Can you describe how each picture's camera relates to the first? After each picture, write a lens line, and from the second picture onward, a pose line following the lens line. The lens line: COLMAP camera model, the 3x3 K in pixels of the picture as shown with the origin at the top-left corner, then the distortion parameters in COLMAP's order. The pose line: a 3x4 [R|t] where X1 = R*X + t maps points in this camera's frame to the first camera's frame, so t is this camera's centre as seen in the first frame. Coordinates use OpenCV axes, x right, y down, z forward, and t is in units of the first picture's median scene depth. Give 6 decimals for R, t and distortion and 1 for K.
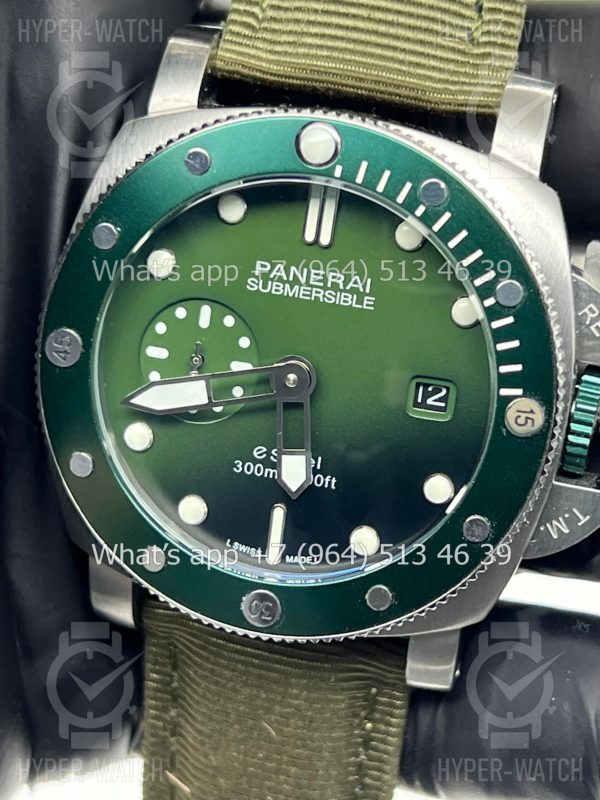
lens RADIAL K [[1911.6, 0, 300.0], [0, 1911.6, 400.0], [0, 0, 1]] dist [0.040575, 3.989861]
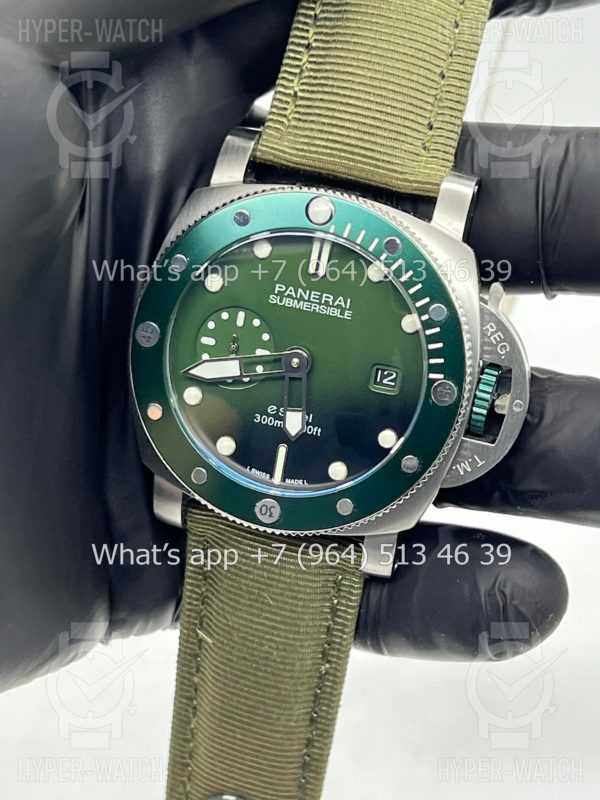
lens RADIAL K [[1999.1, 0, 300.0], [0, 1999.1, 400.0], [0, 0, 1]] dist [0.030329, -0.553243]
pose [[0.998733, 0.050291, -0.001996, 0.003995], [-0.050320, 0.998549, -0.019162, 0.049717], [0.001030, 0.019238, 0.999814, -0.597961]]
